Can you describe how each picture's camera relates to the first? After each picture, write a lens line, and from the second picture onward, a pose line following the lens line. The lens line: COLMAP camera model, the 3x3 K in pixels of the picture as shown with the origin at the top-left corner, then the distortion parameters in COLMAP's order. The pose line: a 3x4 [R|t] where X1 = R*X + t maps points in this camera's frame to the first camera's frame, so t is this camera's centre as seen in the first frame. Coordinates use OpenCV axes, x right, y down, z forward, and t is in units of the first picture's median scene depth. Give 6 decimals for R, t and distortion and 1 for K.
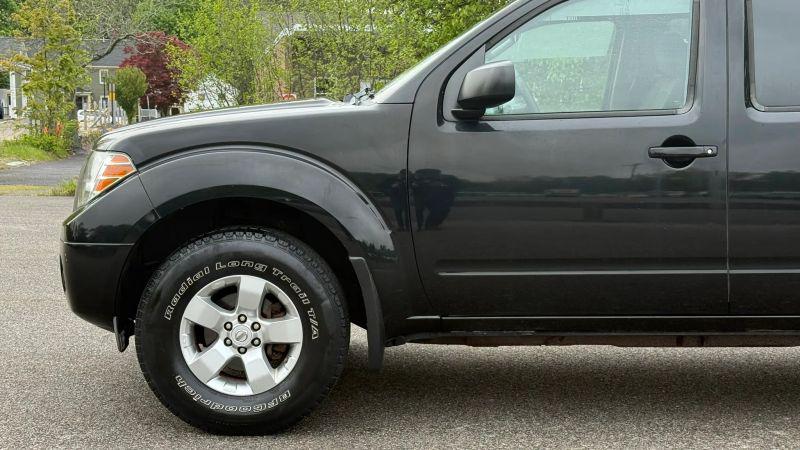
lens RADIAL K [[1134.0, 0, 400.0], [0, 1134.0, 225.0], [0, 0, 1]] dist [0.155858, -0.197406]
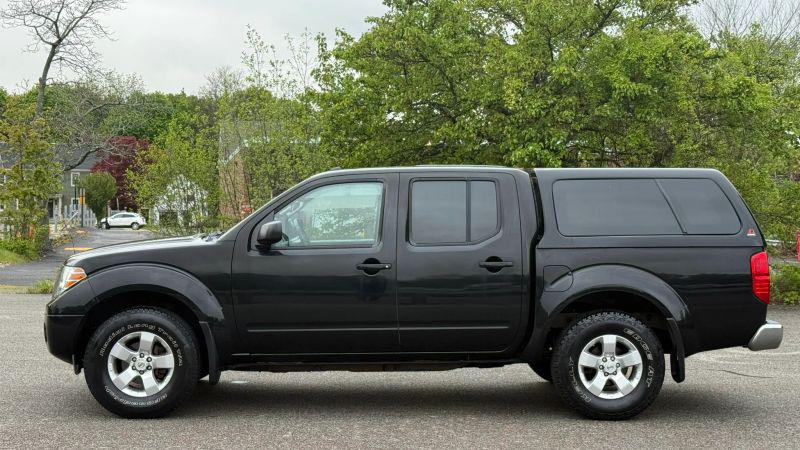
lens RADIAL K [[1134.0, 0, 400.0], [0, 1134.0, 225.0], [0, 0, 1]] dist [0.155858, -0.197406]
pose [[0.999684, 0.002230, 0.025037, 0.236853], [-0.000039, 0.996194, -0.087163, 0.032426], [-0.025136, 0.087135, 0.995879, -0.899513]]
